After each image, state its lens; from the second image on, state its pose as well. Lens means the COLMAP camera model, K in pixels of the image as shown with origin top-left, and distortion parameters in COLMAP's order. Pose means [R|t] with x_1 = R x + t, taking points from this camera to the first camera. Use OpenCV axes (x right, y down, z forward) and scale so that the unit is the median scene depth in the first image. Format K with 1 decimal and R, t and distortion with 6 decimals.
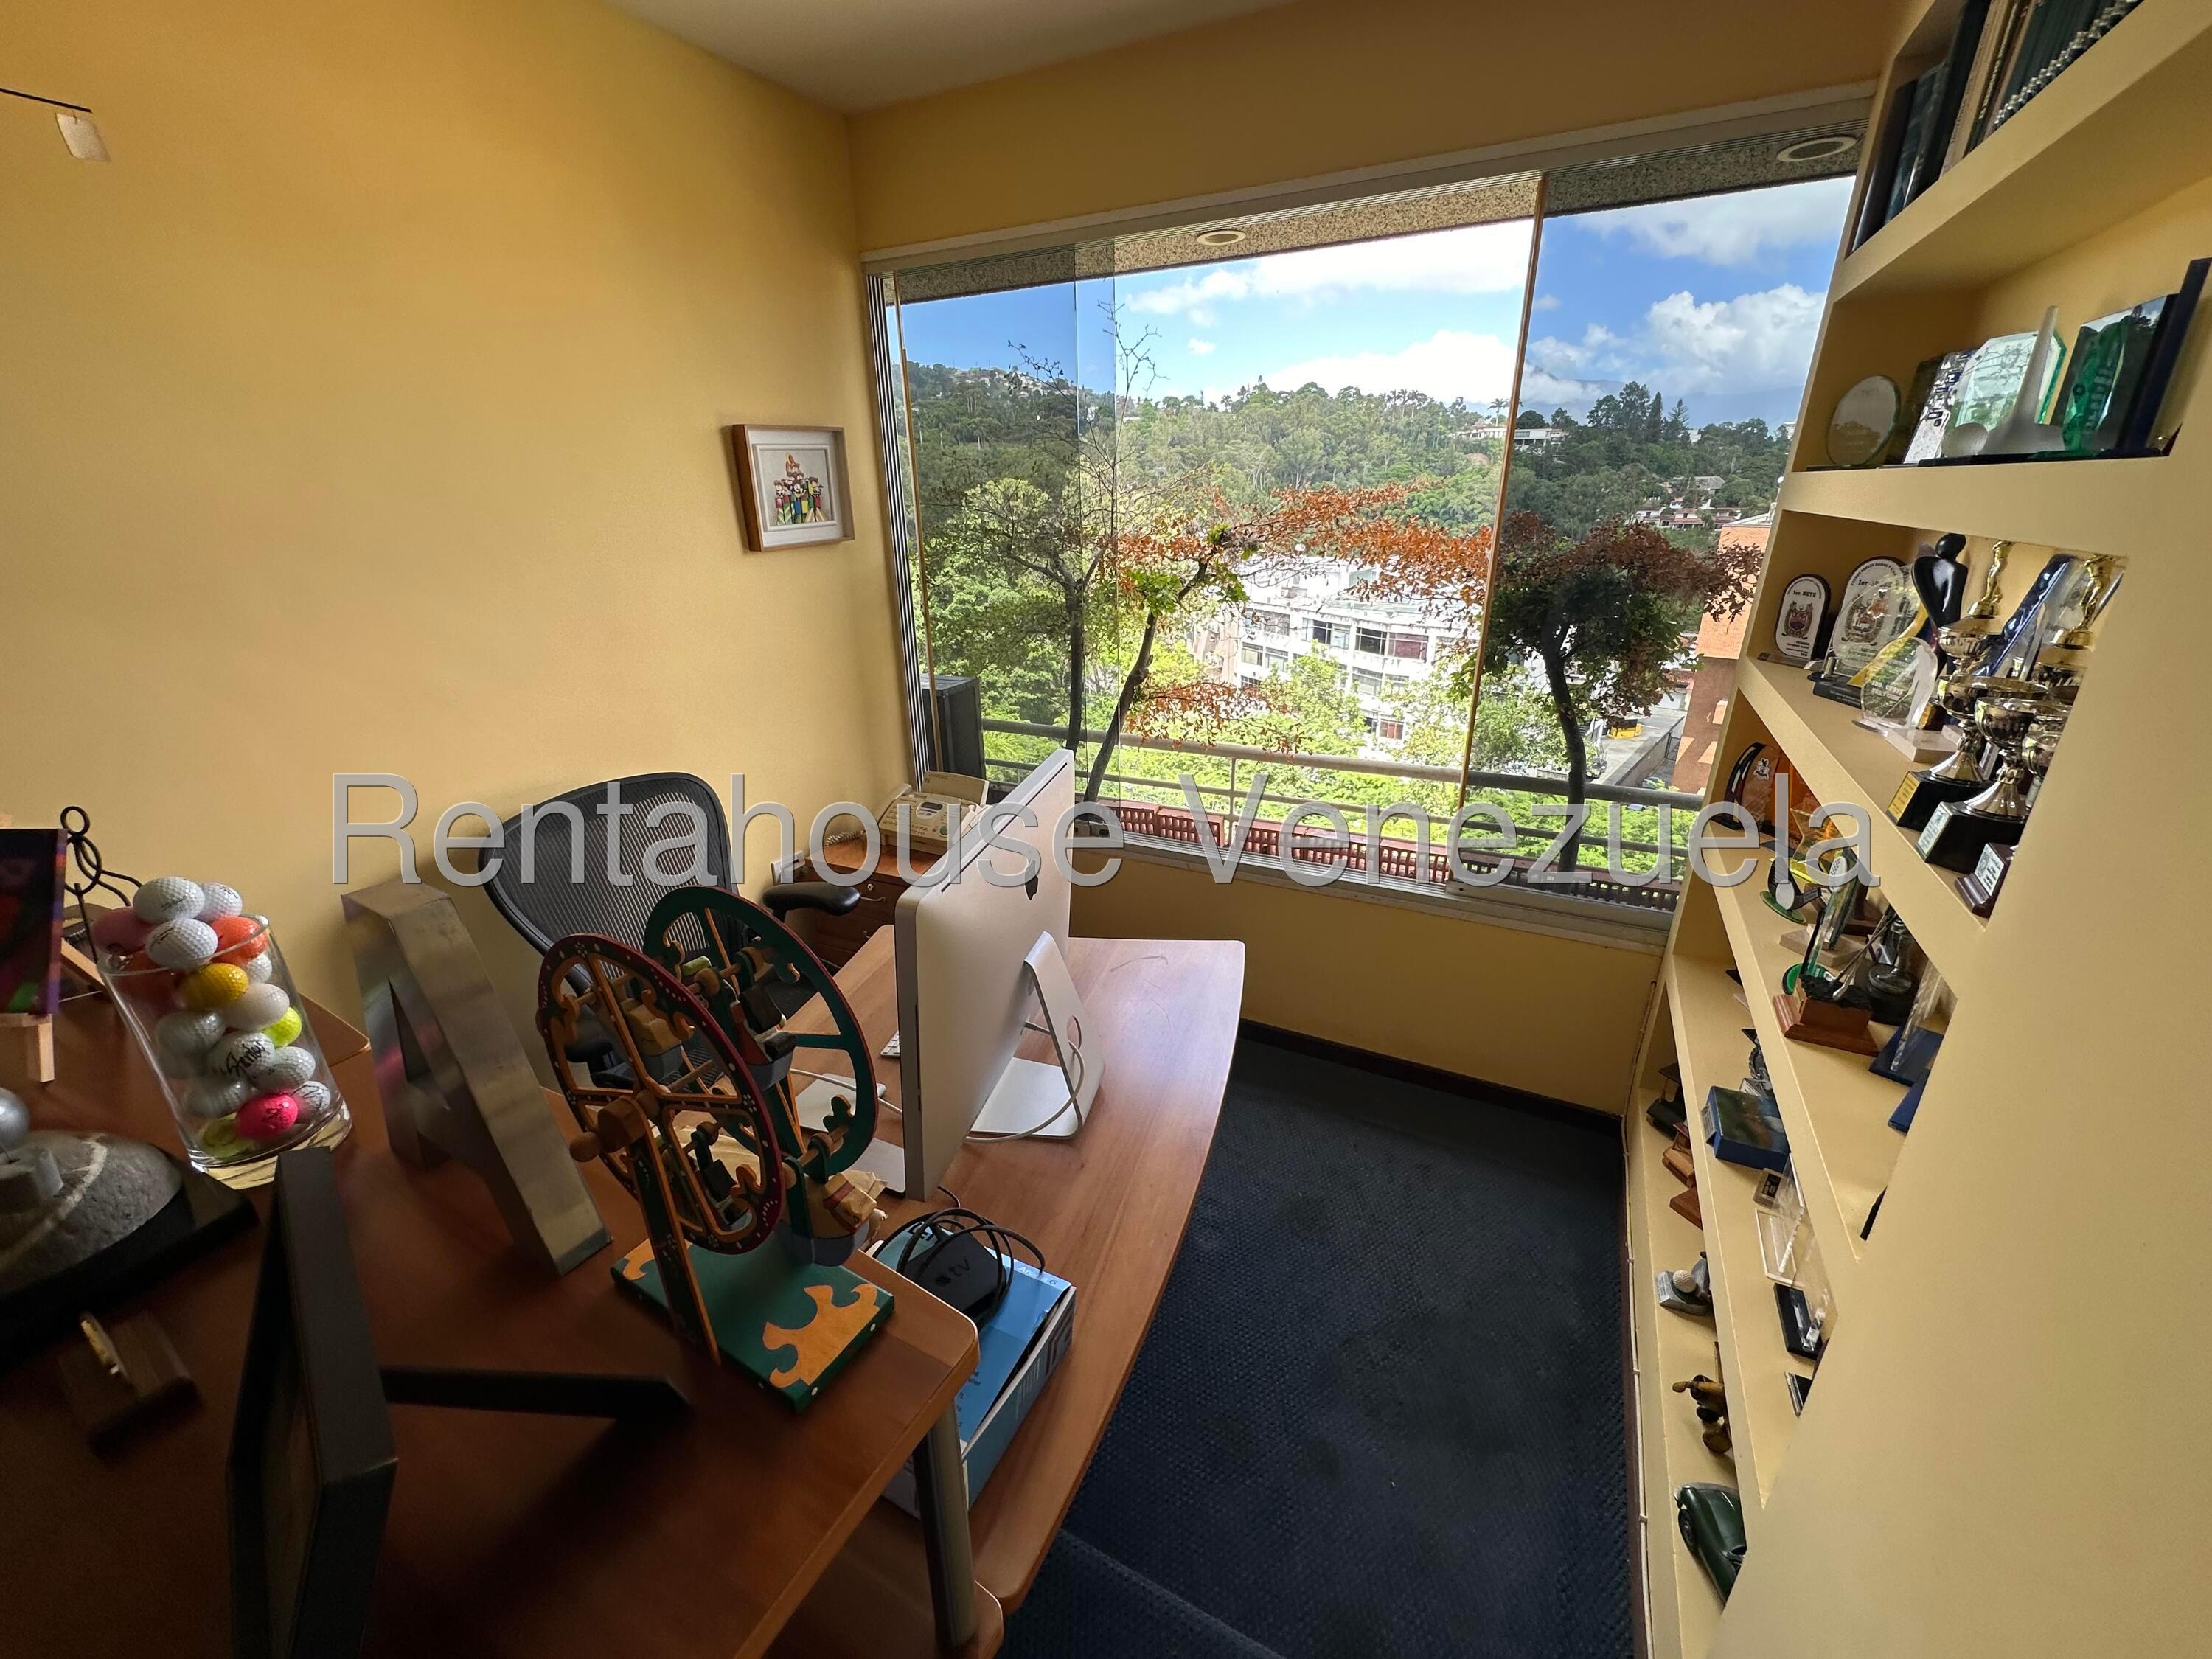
lens RADIAL K [[884.9, 0, 1106.0], [0, 884.9, 829.5], [0, 0, 1]] dist [0.000078, 0.000002]
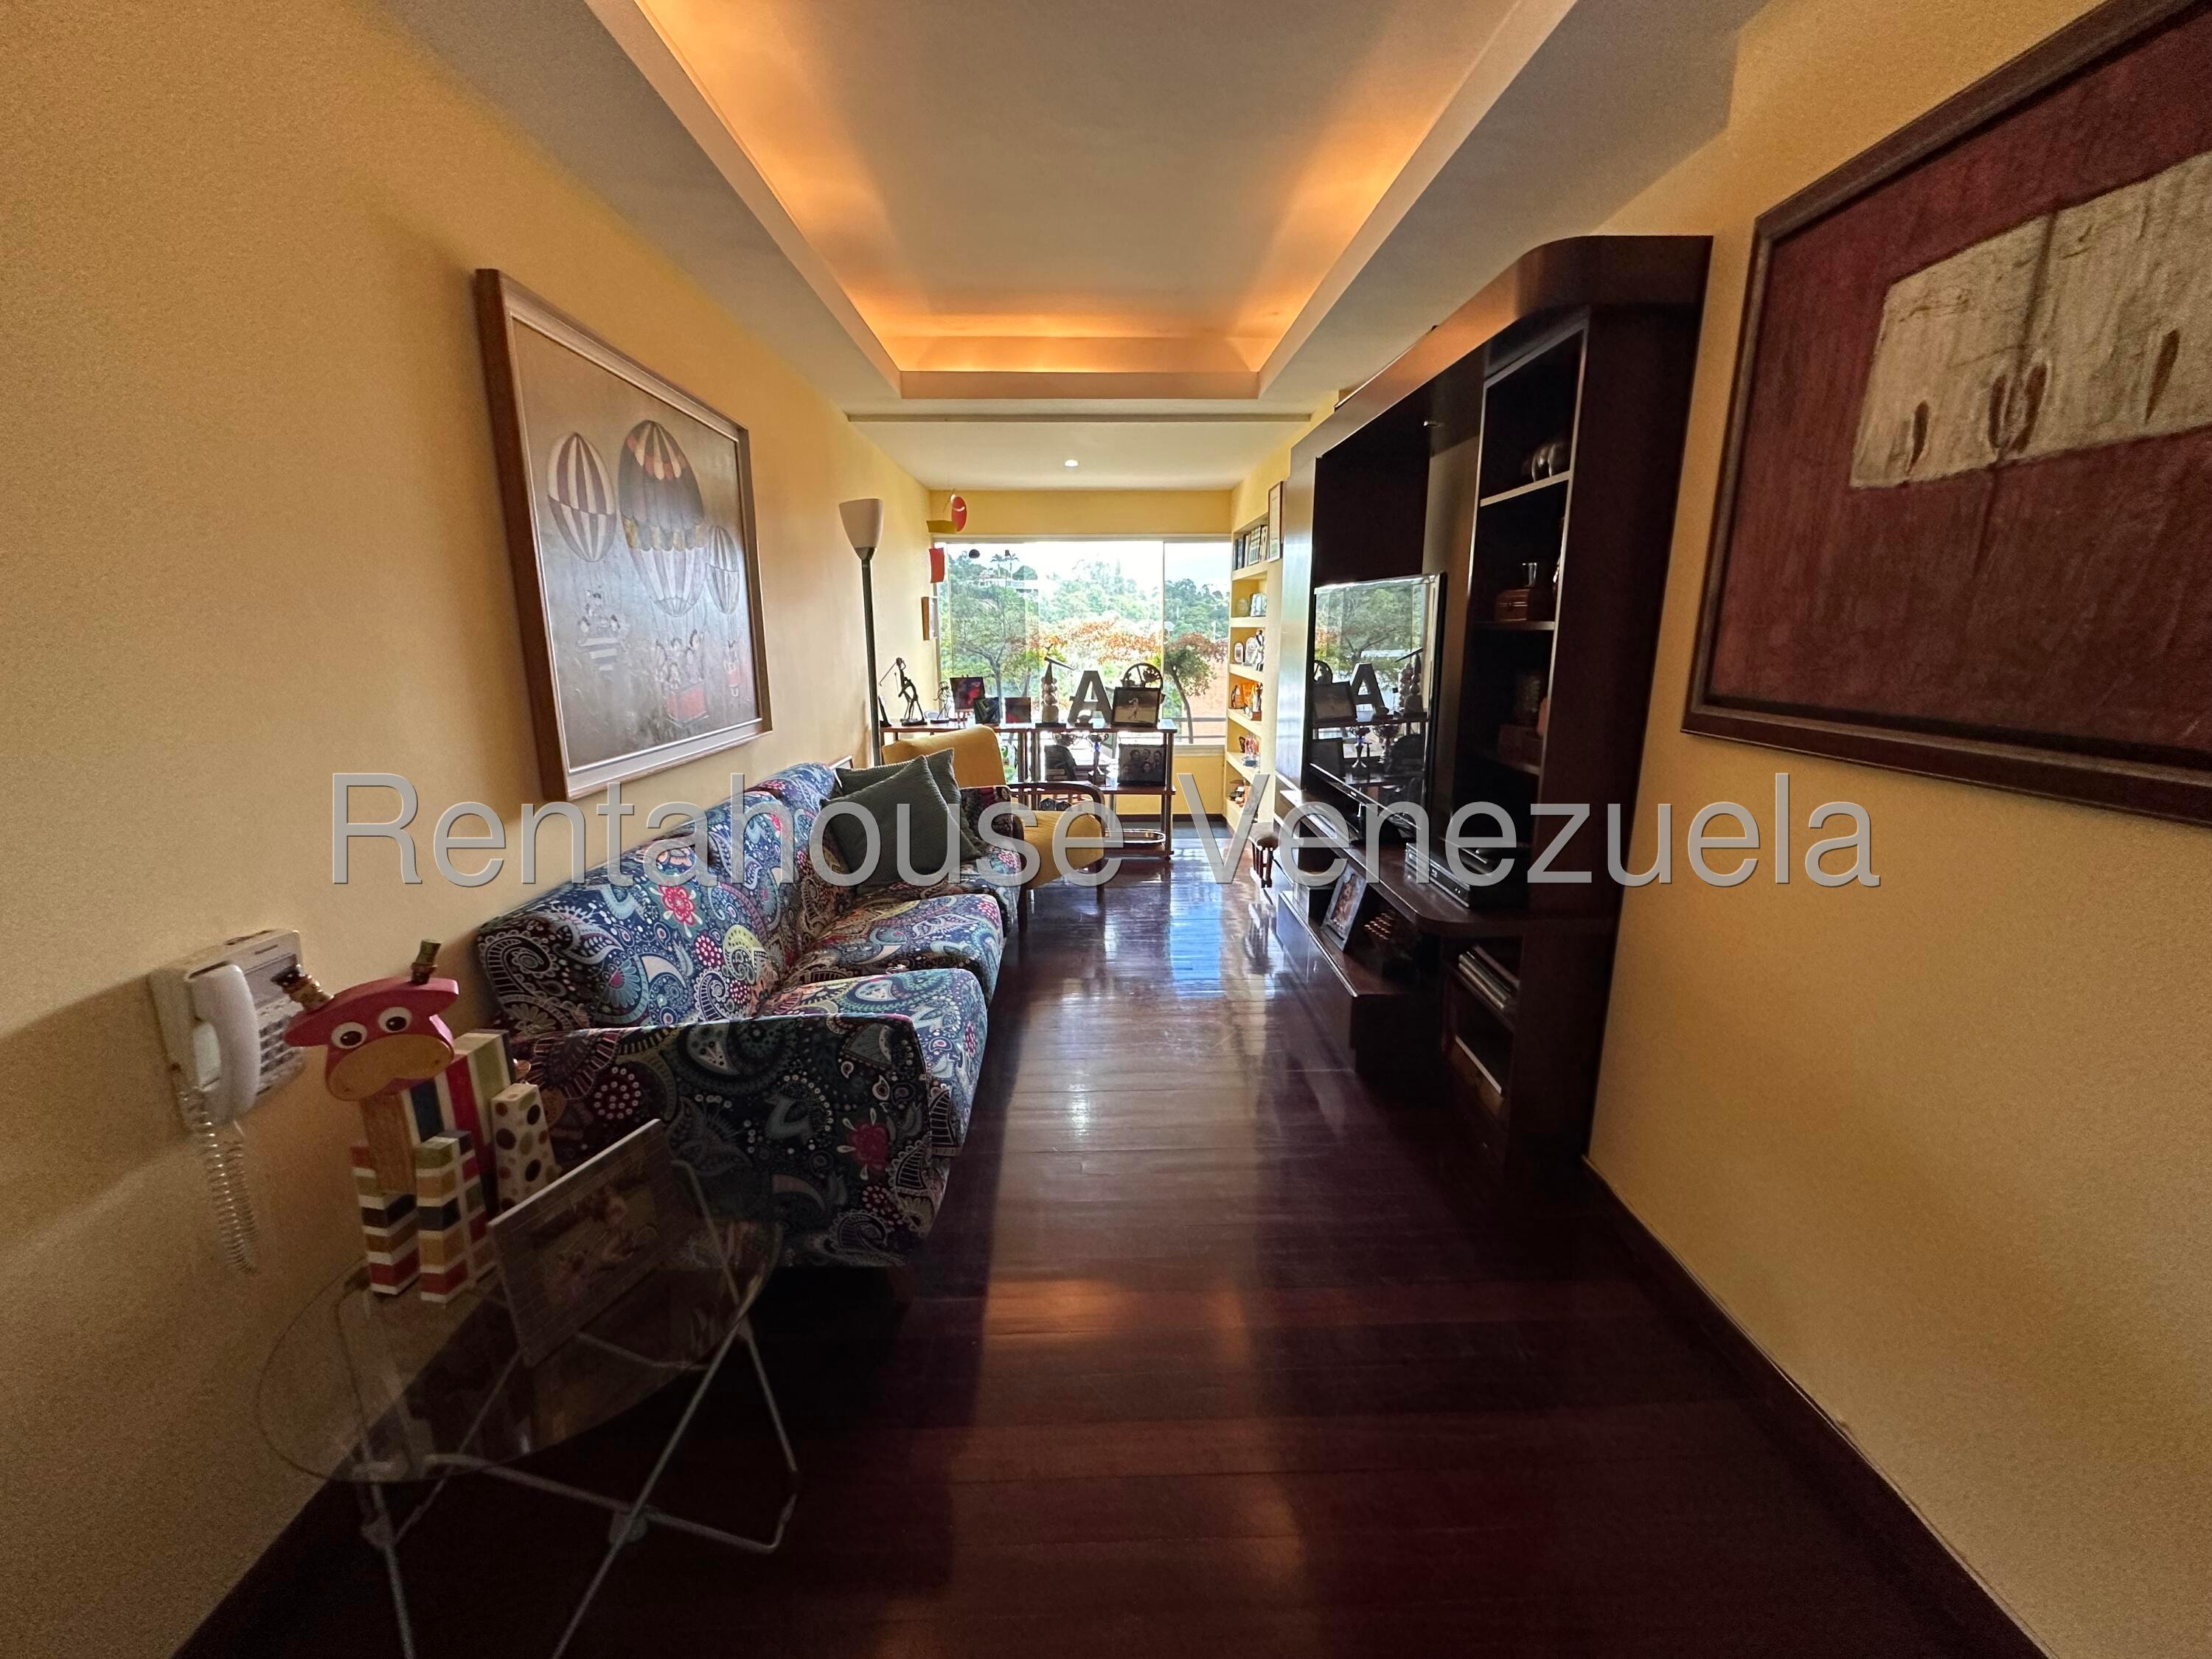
lens RADIAL K [[884.9, 0, 1106.0], [0, 884.9, 829.5], [0, 0, 1]] dist [0.000078, 0.000002]
pose [[0.876031, -0.098512, 0.472086, -1.888041], [0.165221, 0.980980, -0.101888, 0.940037], [-0.453069, 0.167256, 0.875645, -2.320118]]
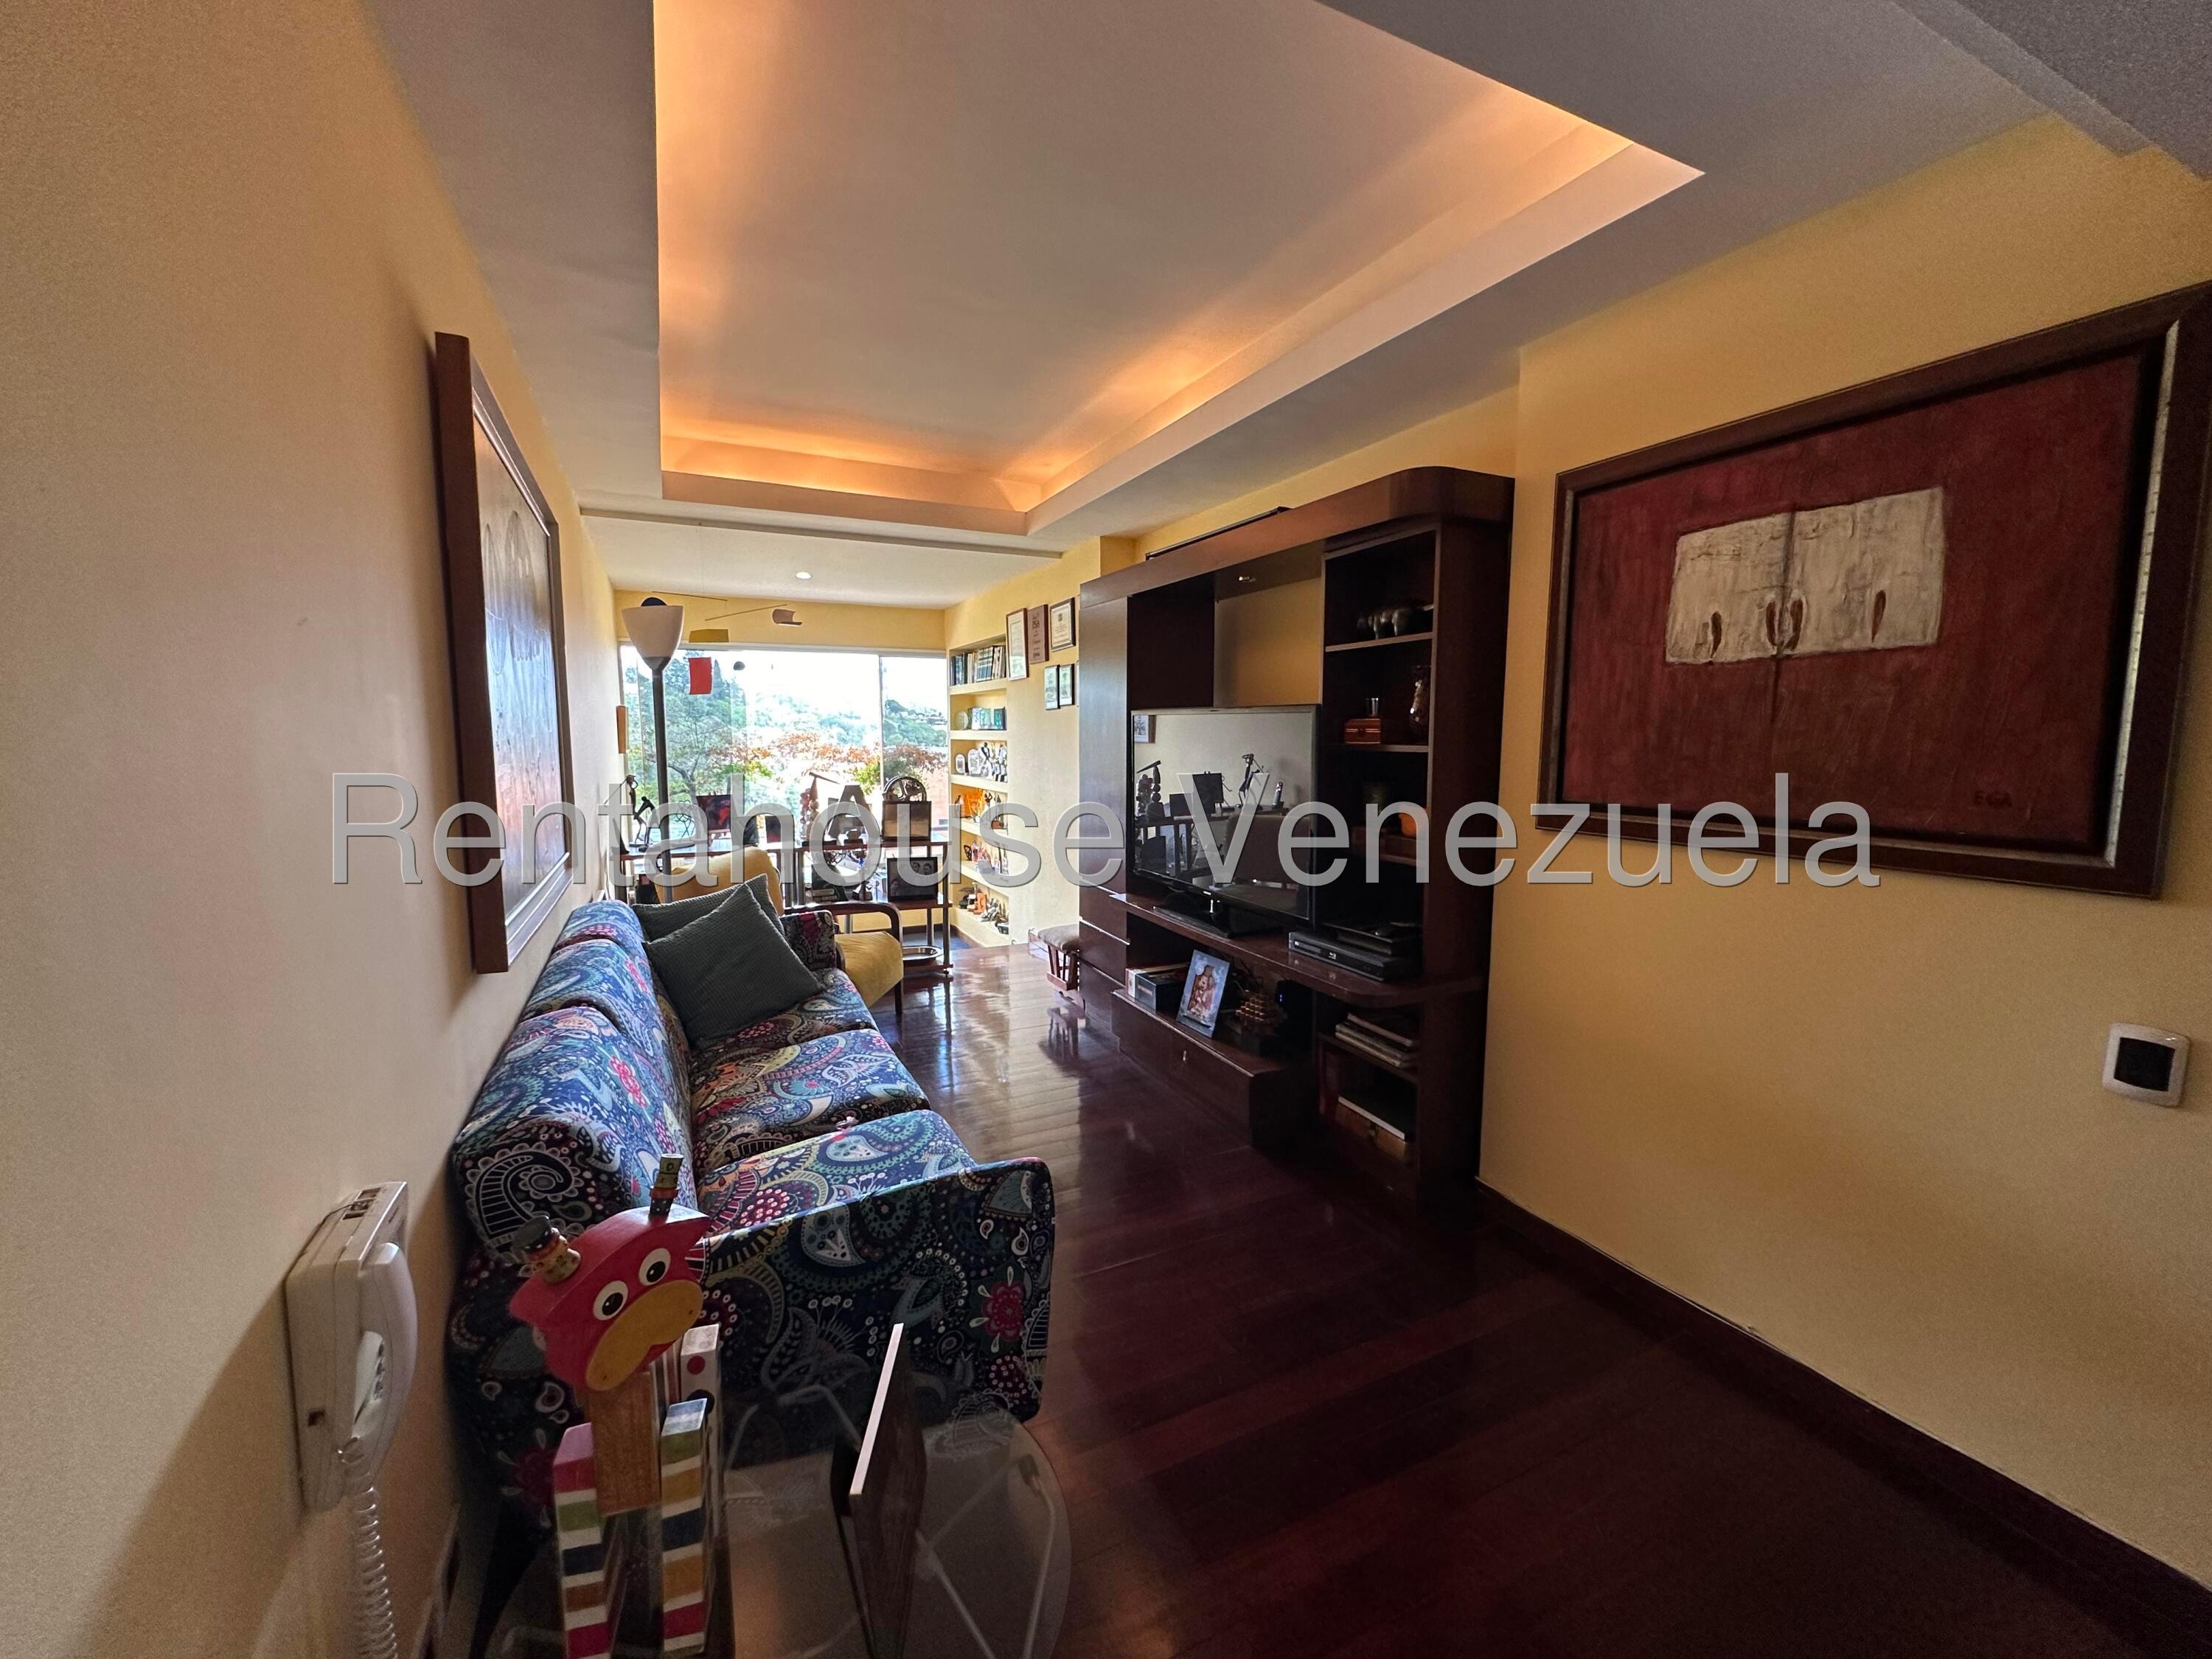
lens RADIAL K [[884.9, 0, 1106.0], [0, 884.9, 829.5], [0, 0, 1]] dist [0.000078, 0.000002]
pose [[0.598475, -0.073805, 0.797735, -2.316366], [0.278494, 0.952814, -0.120778, 0.809240], [-0.751178, 0.294447, 0.590789, -2.035314]]
